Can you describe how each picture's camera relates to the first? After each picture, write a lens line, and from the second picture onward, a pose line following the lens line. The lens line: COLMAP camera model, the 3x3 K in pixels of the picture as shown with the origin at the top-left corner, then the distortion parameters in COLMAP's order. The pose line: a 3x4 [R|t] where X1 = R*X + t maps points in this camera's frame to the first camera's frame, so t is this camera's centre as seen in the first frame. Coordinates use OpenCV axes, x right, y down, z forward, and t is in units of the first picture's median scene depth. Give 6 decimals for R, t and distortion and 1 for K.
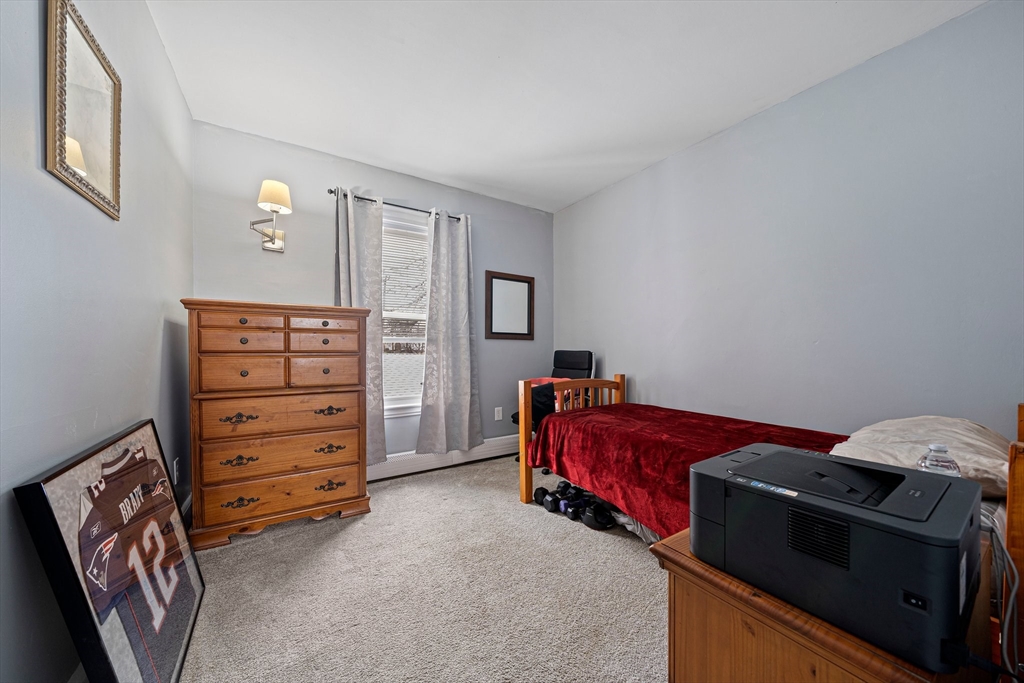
lens RADIAL K [[350.9, 0, 506.1], [0, 350.9, 345.7], [0, 0, 1]] dist [-0.007600, -0.000136]
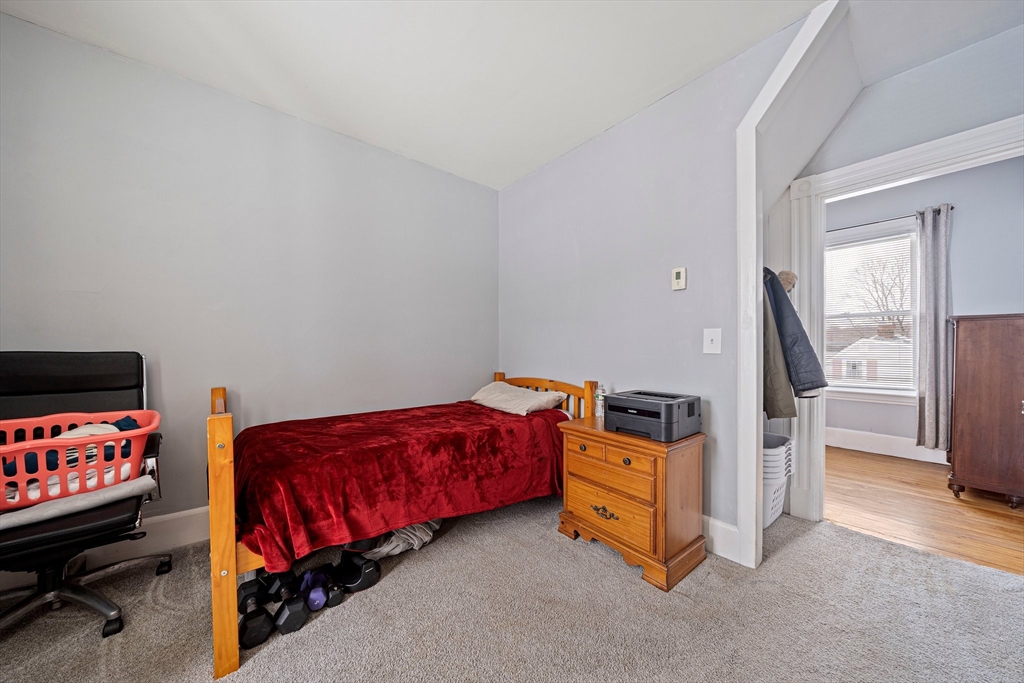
lens RADIAL K [[350.9, 0, 506.1], [0, 350.9, 345.7], [0, 0, 1]] dist [-0.007600, -0.000136]
pose [[-0.107692, 0.005108, 0.994171, -0.547522], [-0.007541, 0.999954, -0.005955, 0.006735], [-0.994156, -0.008139, -0.107648, 0.811956]]
